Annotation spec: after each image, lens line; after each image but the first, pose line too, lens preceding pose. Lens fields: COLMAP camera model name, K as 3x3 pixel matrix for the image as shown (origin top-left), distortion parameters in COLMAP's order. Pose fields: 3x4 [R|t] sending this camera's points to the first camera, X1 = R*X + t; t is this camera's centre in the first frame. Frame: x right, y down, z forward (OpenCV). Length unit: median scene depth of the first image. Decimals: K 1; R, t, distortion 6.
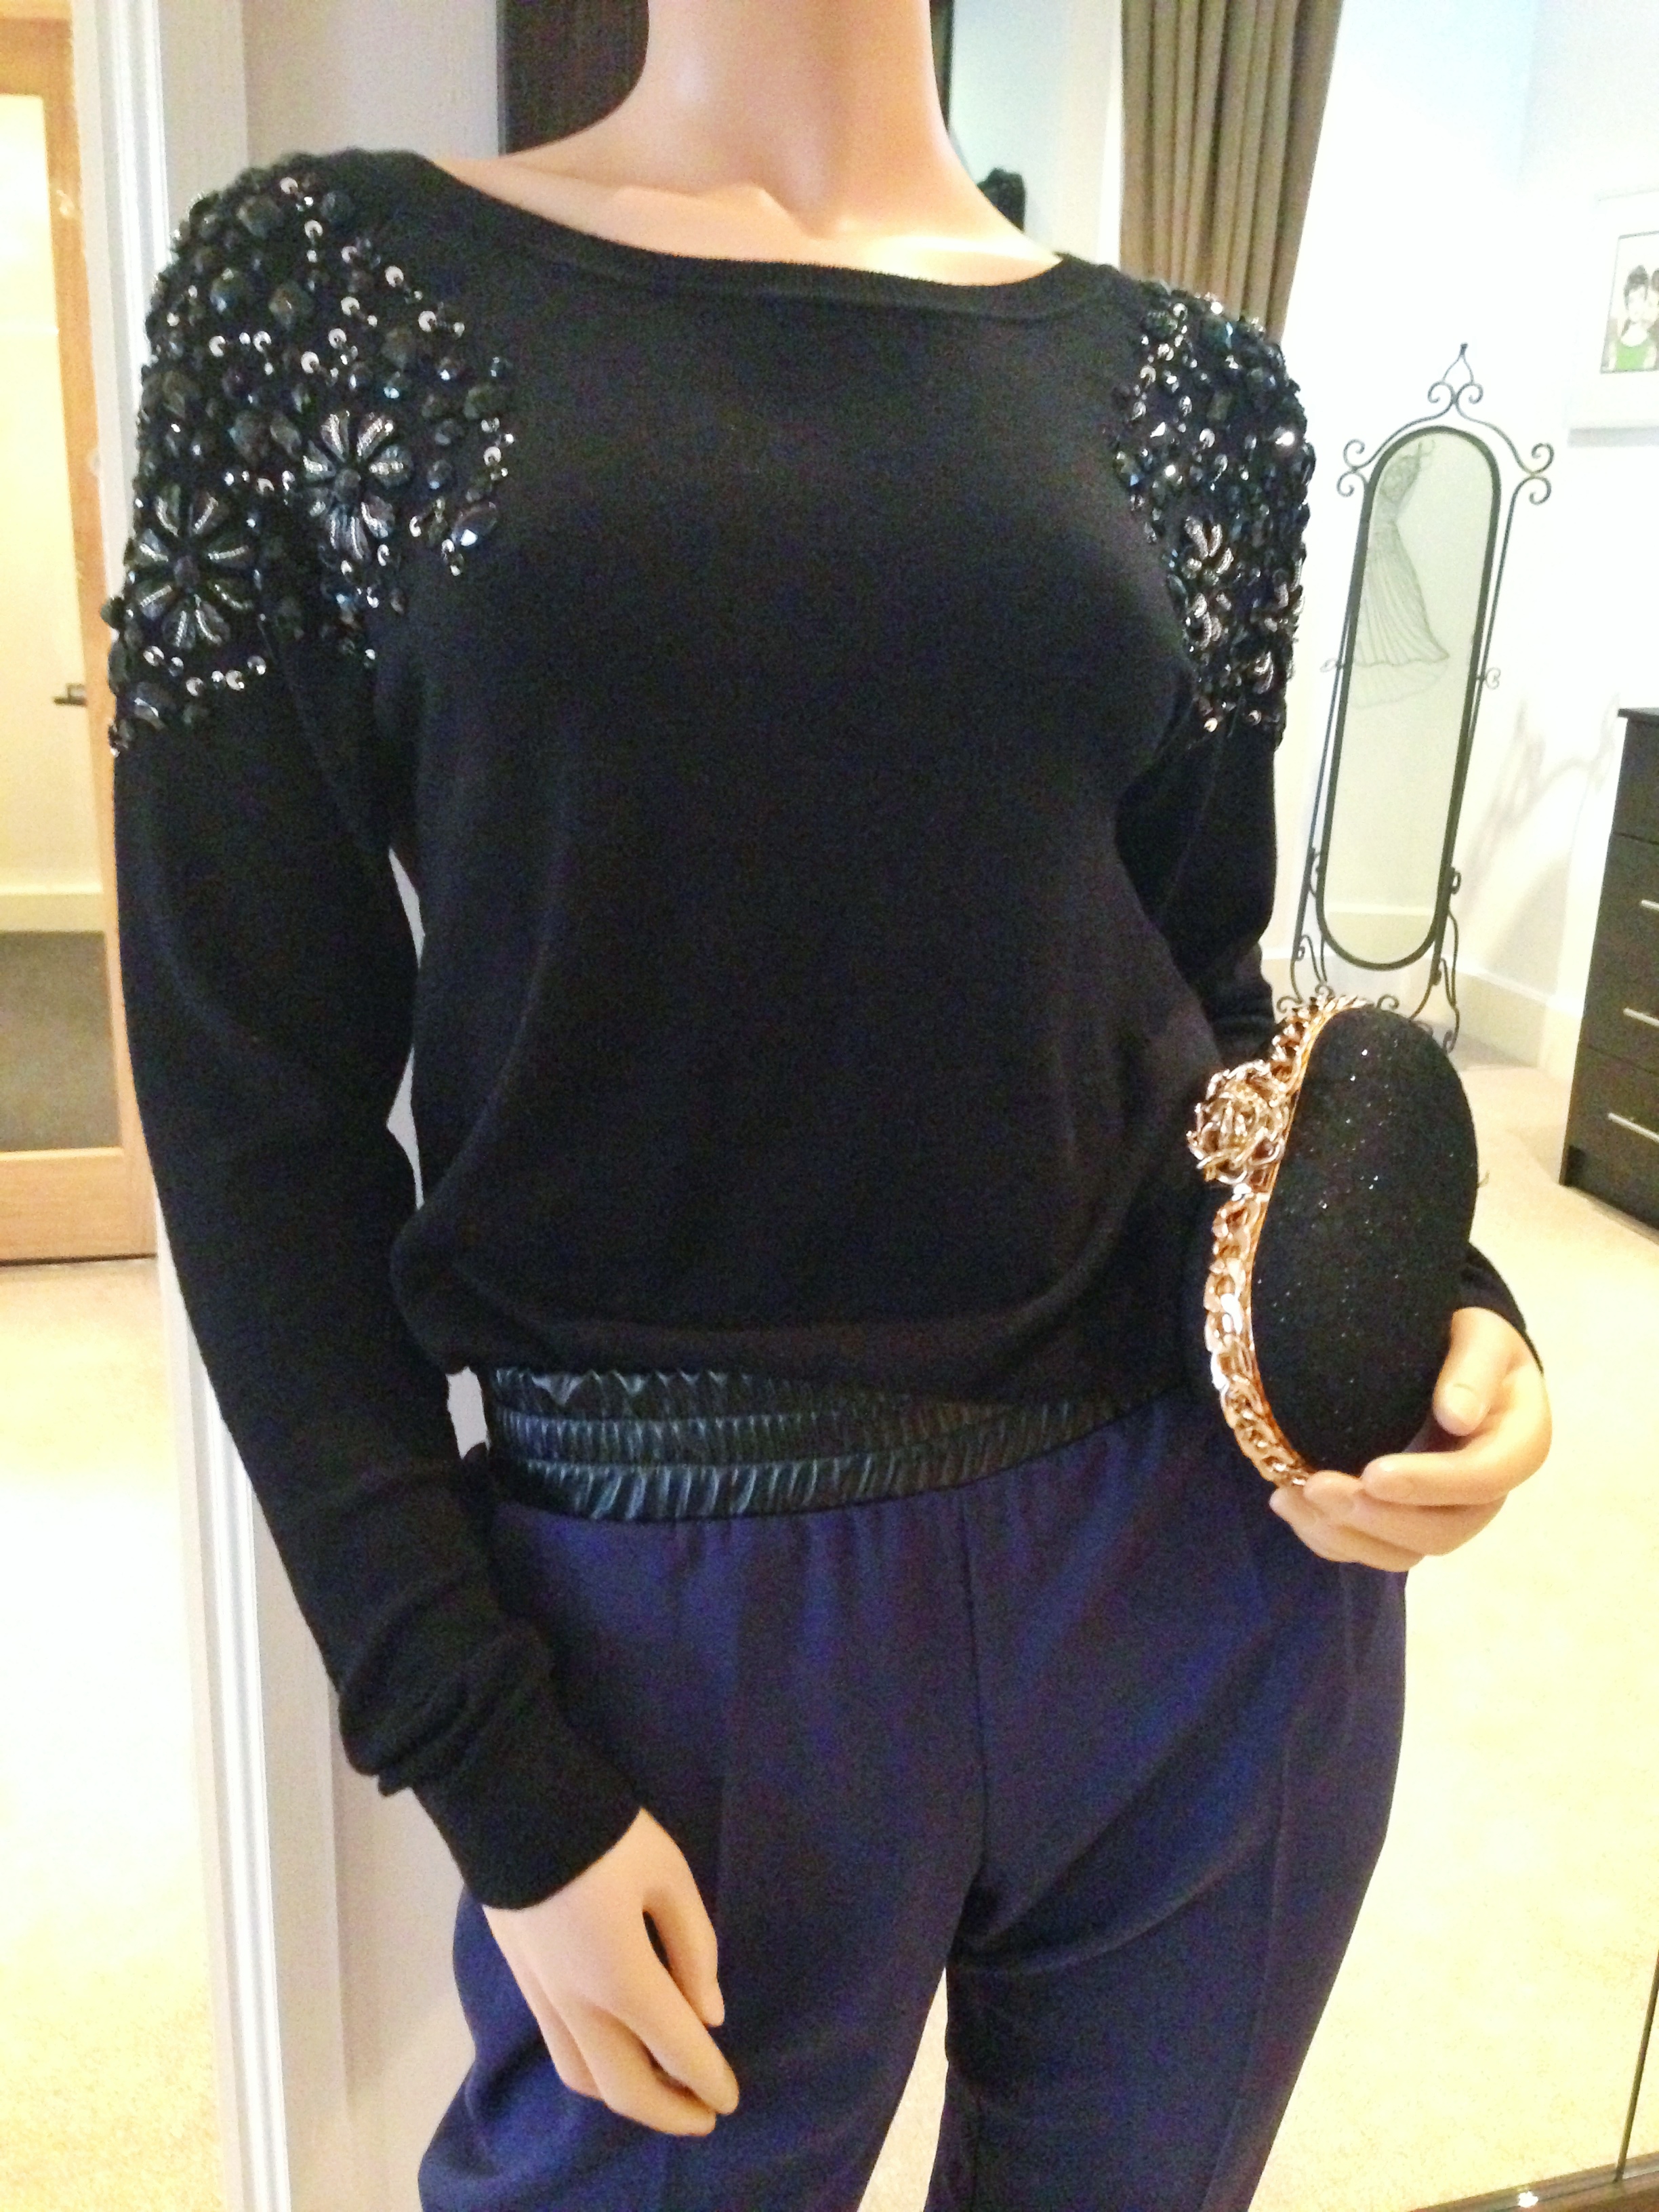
lens RADIAL K [[2090.7, 0, 820.8], [0, 2090.7, 1118.7], [0, 0, 1]] dist [0.124435, -0.227675]
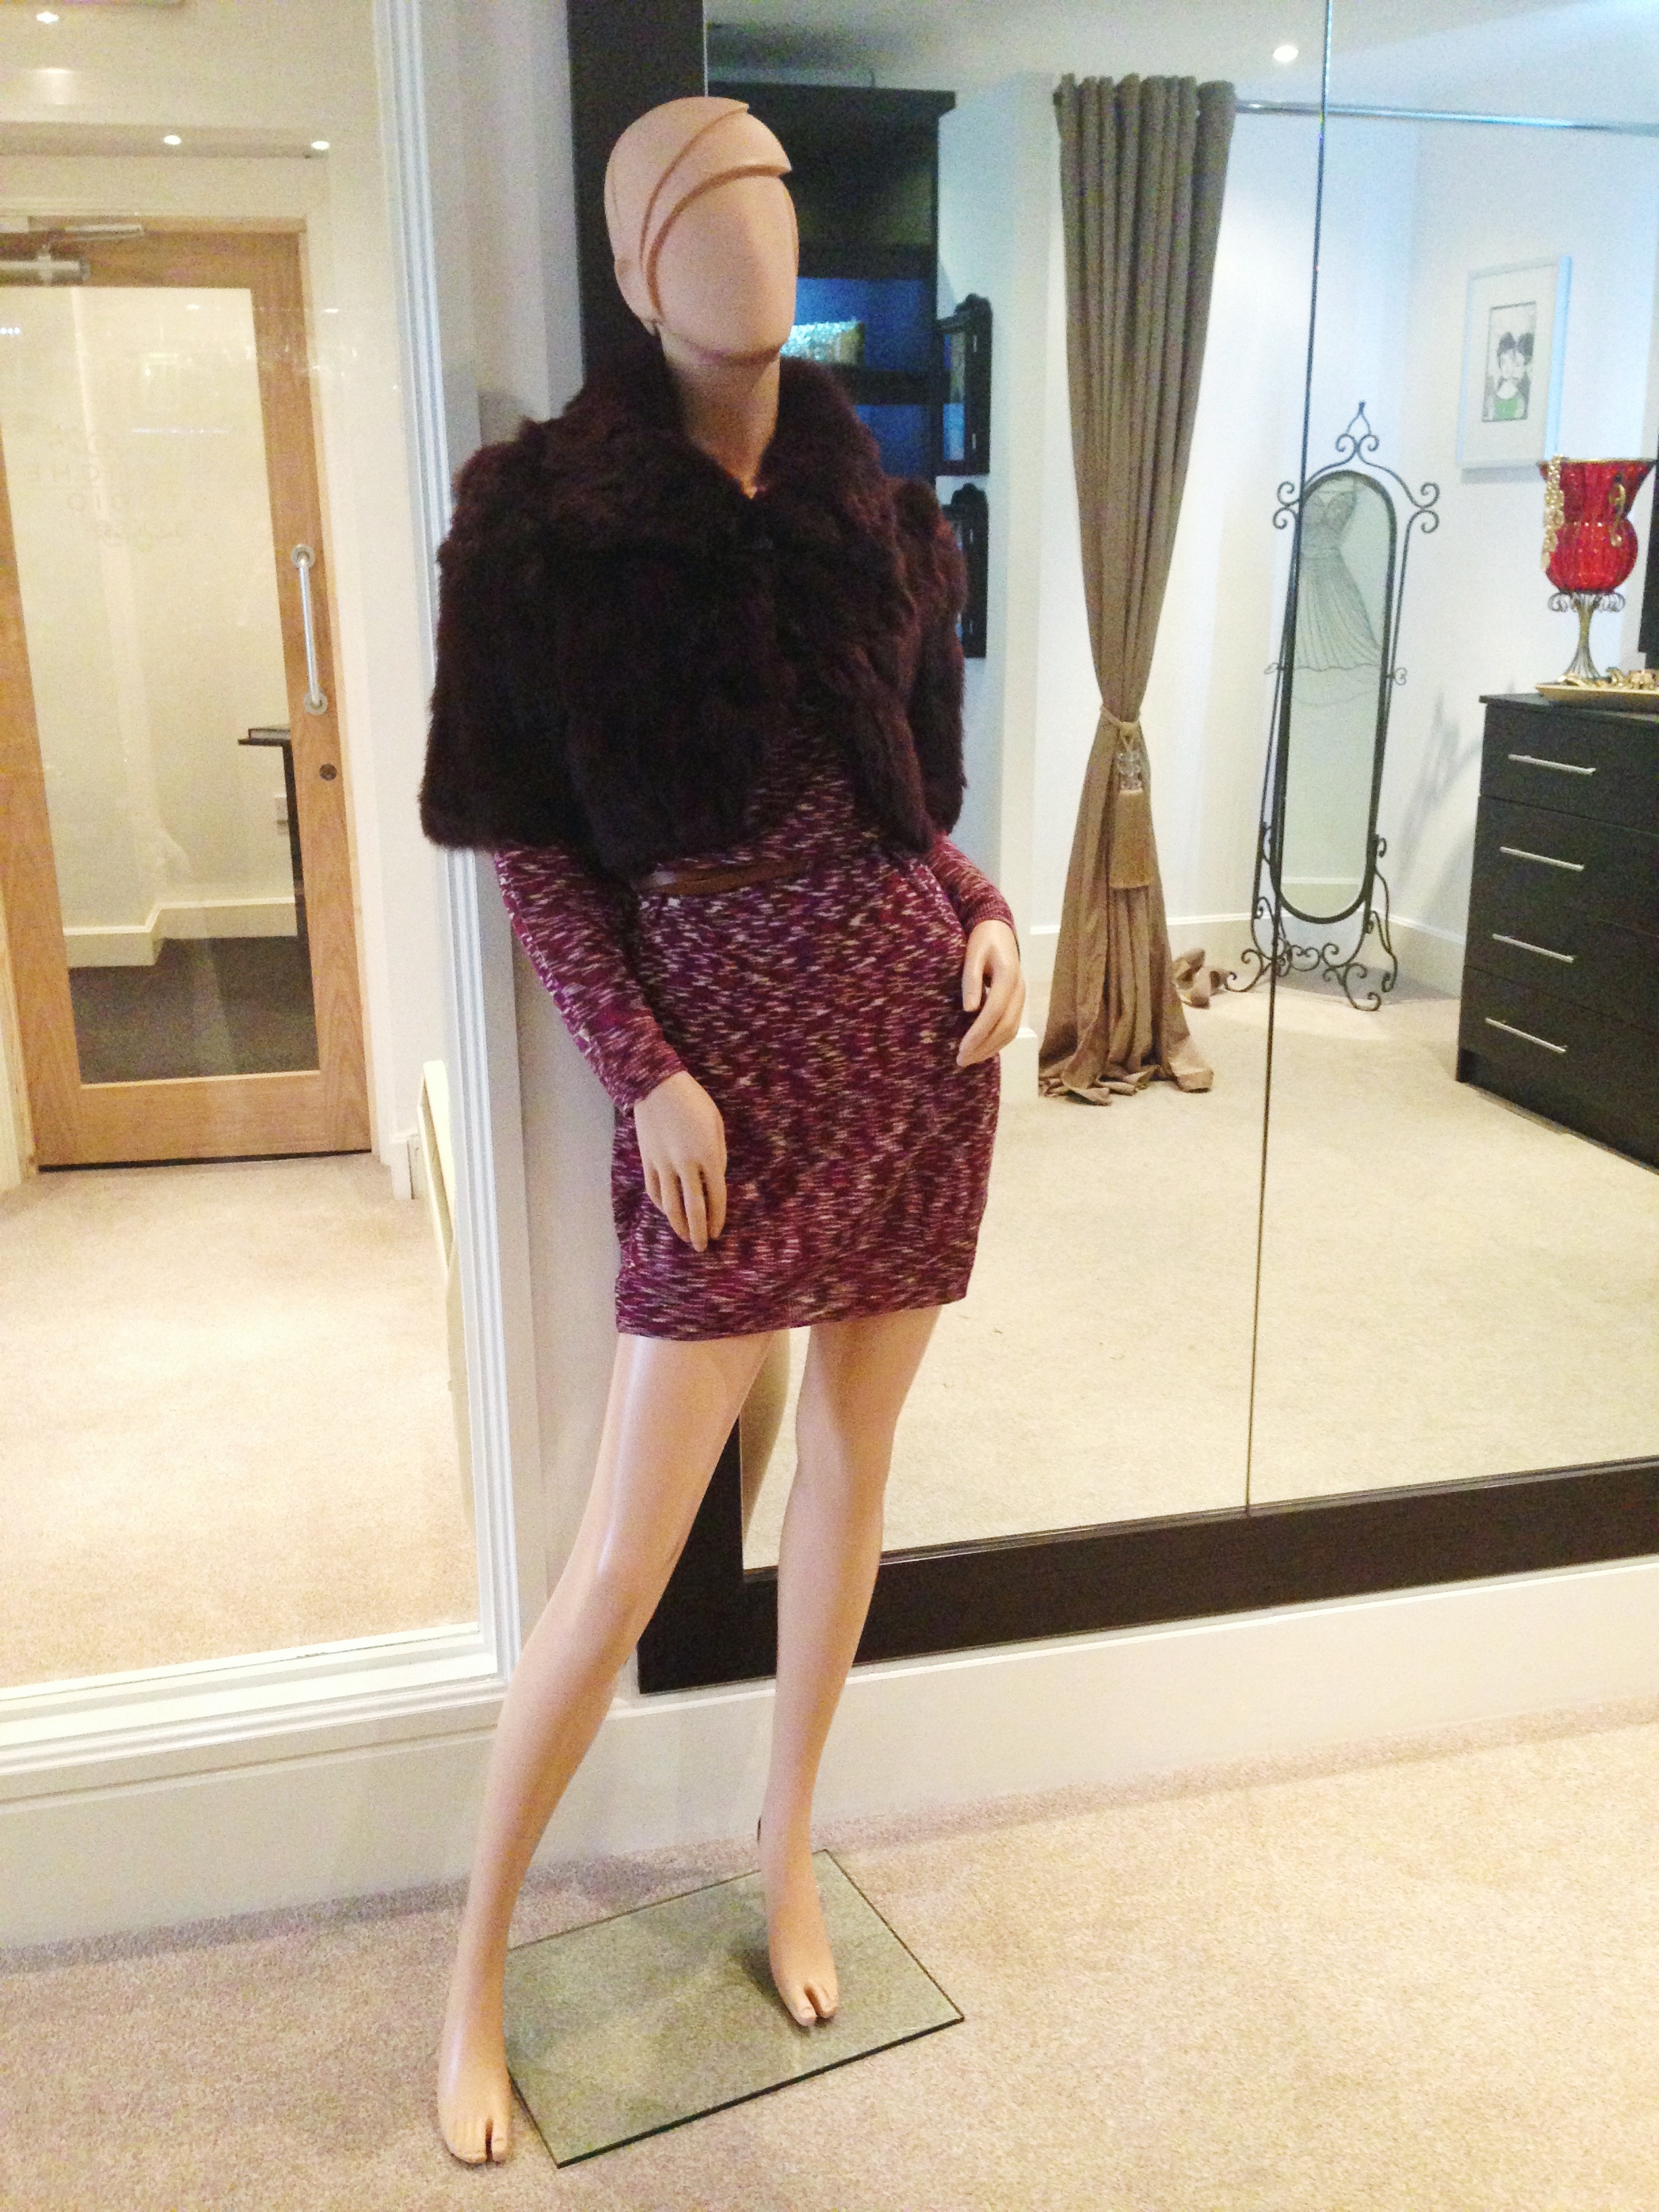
lens RADIAL K [[2100.4, 0, 790.9], [0, 2100.4, 1118.4], [0, 0, 1]] dist [0.121119, -0.210976]
pose [[0.997675, -0.030312, -0.061044, 0.036027], [0.029073, 0.999355, -0.021087, 0.061841], [0.061644, 0.019263, 0.997912, -0.236459]]
